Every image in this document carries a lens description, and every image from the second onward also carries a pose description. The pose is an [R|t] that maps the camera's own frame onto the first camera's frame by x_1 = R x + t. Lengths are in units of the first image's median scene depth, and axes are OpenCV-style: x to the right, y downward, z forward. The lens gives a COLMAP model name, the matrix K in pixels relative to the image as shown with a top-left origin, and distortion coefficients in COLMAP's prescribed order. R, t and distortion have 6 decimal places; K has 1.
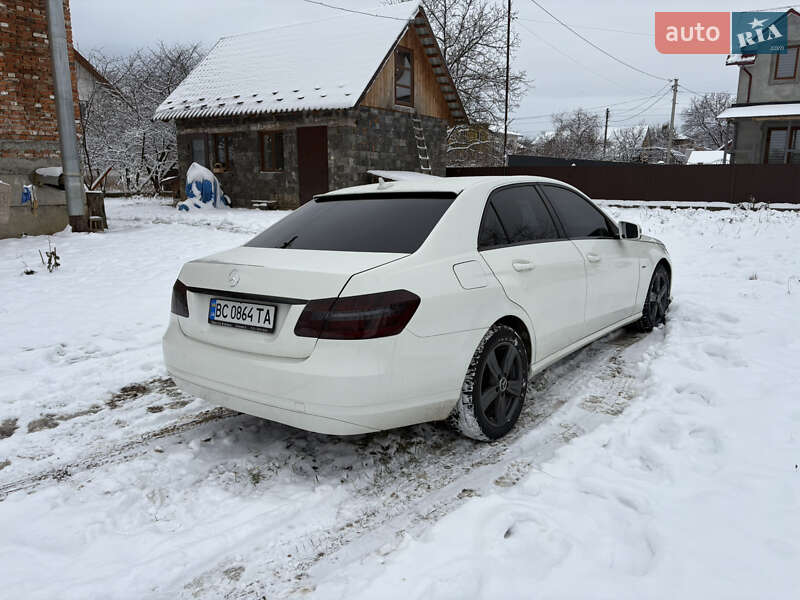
lens RADIAL K [[584.7, 0, 400.0], [0, 584.7, 300.0], [0, 0, 1]] dist [0.037196, -0.041165]
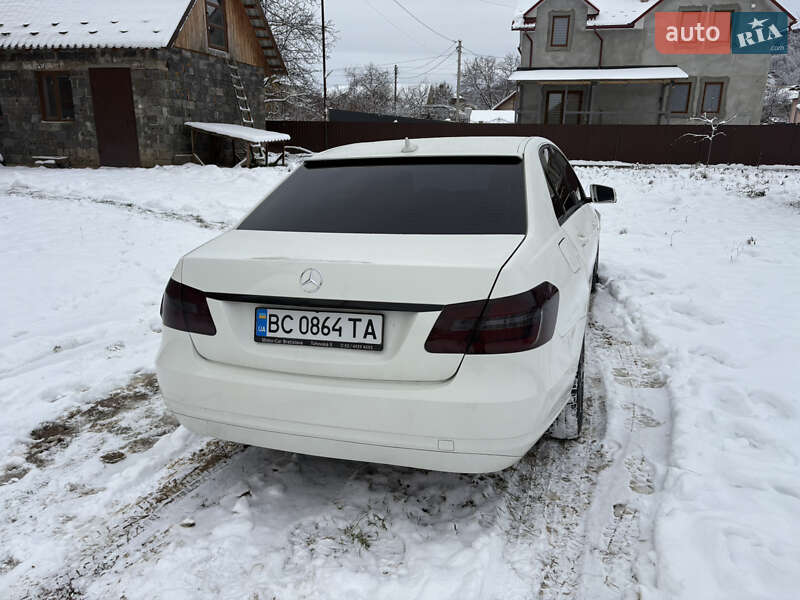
lens RADIAL K [[584.7, 0, 400.0], [0, 584.7, 300.0], [0, 0, 1]] dist [0.037196, -0.041165]
pose [[0.939296, -0.080910, 0.333431, -0.265730], [0.056440, 0.994996, 0.082450, -0.041074], [-0.338434, -0.058627, 0.939162, 0.178654]]
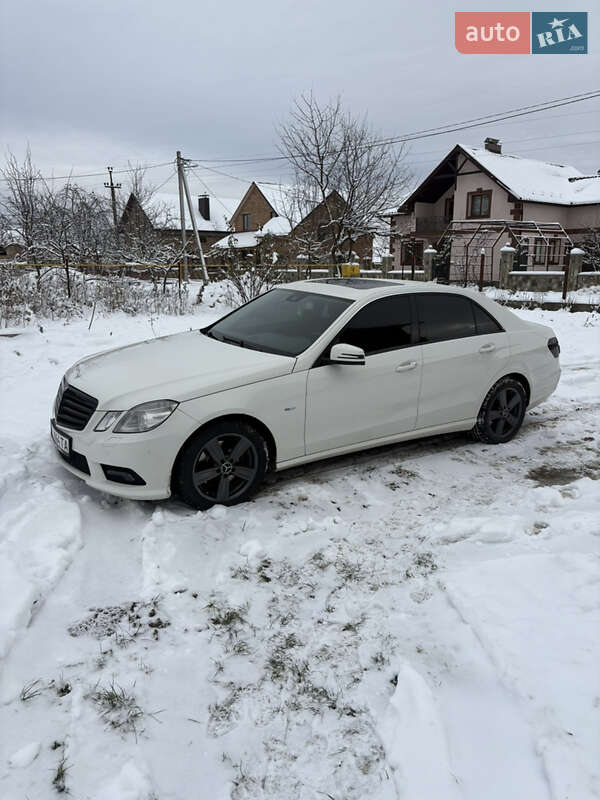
lens RADIAL K [[584.7, 0, 304.6], [0, 584.7, 400.6], [0, 0, 1]] dist [0.037196, -0.041165]
pose [[-0.950894, -0.069218, 0.301678, -0.157484], [0.059008, 0.916256, 0.396222, -0.441686], [-0.303840, 0.394567, -0.867178, 2.081176]]
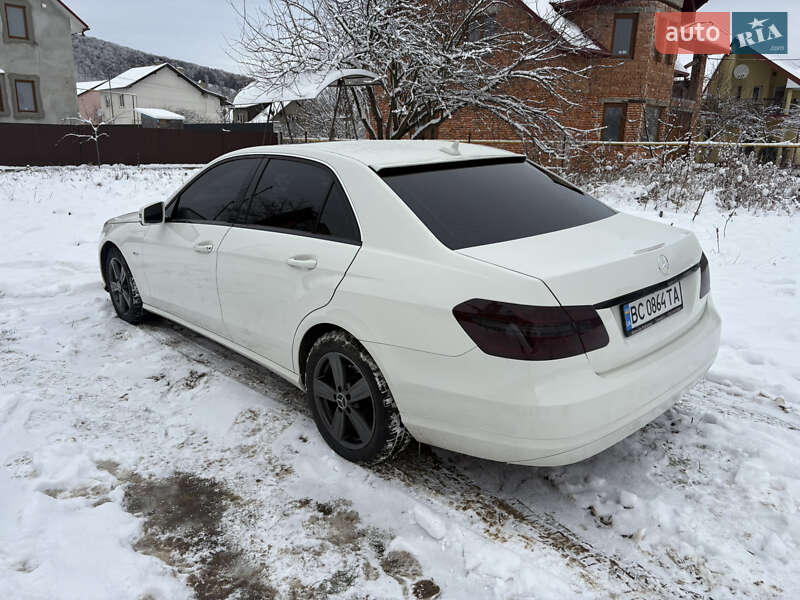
lens RADIAL K [[584.7, 0, 400.0], [0, 584.7, 300.0], [0, 0, 1]] dist [0.037196, -0.041165]
pose [[0.153647, -0.246764, 0.956818, -0.730466], [0.181739, 0.958854, 0.218105, -0.151739], [-0.971269, 0.140379, 0.192172, 0.761982]]
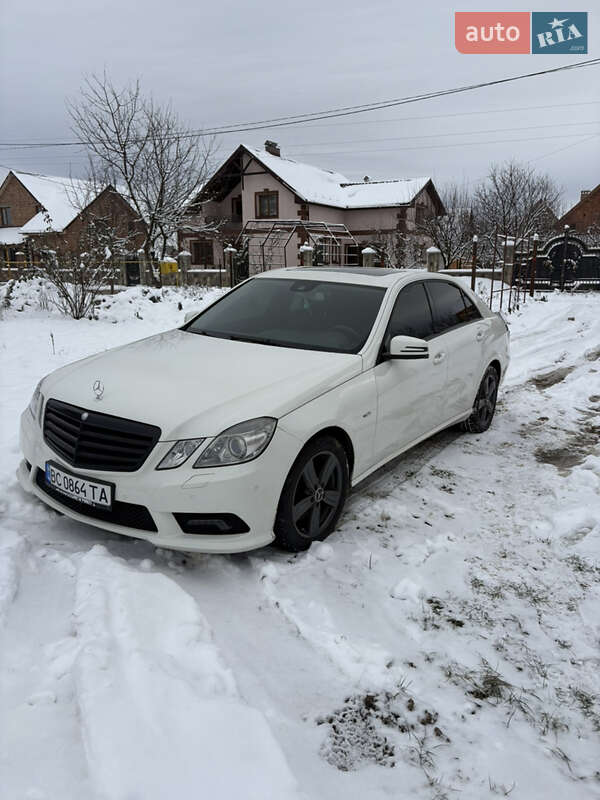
lens RADIAL K [[589.0, 0, 301.8], [0, 589.0, 403.2], [0, 0, 1]] dist [0.020915, -0.003834]
pose [[-0.998523, 0.018005, -0.051258, 0.242187], [-0.004470, 0.913060, 0.407801, -0.402939], [0.054144, 0.407428, -0.911631, 2.004458]]
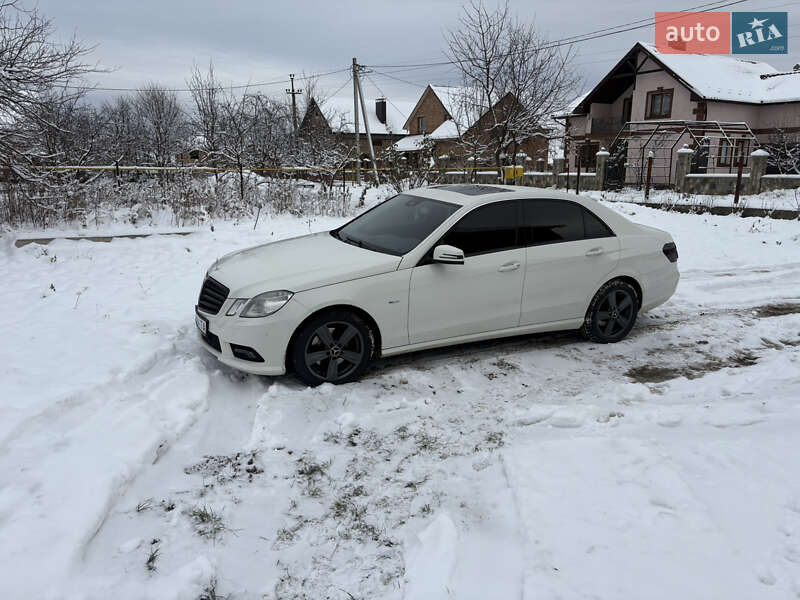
lens RADIAL K [[584.7, 0, 400.0], [0, 584.7, 300.0], [0, 0, 1]] dist [0.037196, -0.041165]
pose [[-0.900607, -0.094161, 0.424312, -0.299849], [0.084426, 0.919757, 0.383302, -0.465455], [-0.426356, 0.381027, -0.820390, 2.137943]]
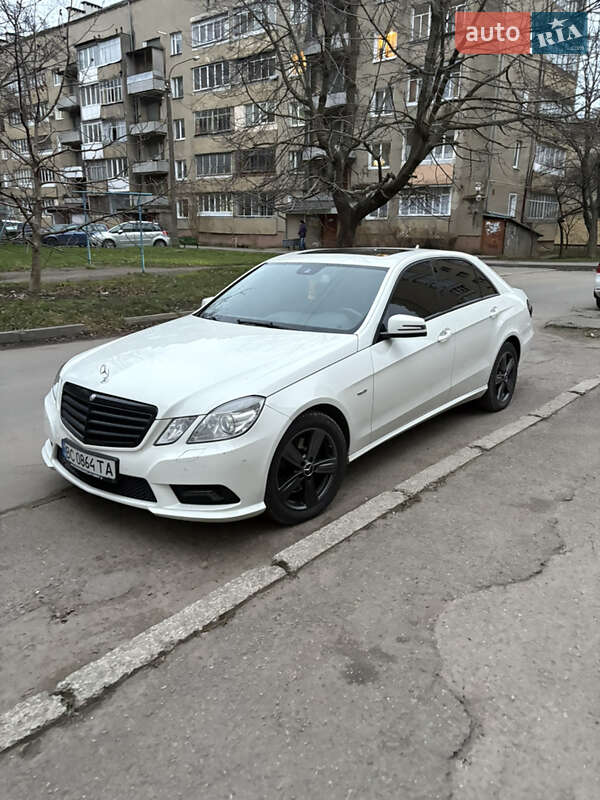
lens RADIAL K [[584.7, 0, 304.6], [0, 584.7, 400.6], [0, 0, 1]] dist [0.037196, -0.041165]
pose [[-0.998519, 0.036620, 0.040230, 0.167711], [0.050385, 0.901393, 0.430060, -0.410870], [-0.020514, 0.431451, -0.901903, 2.036504]]
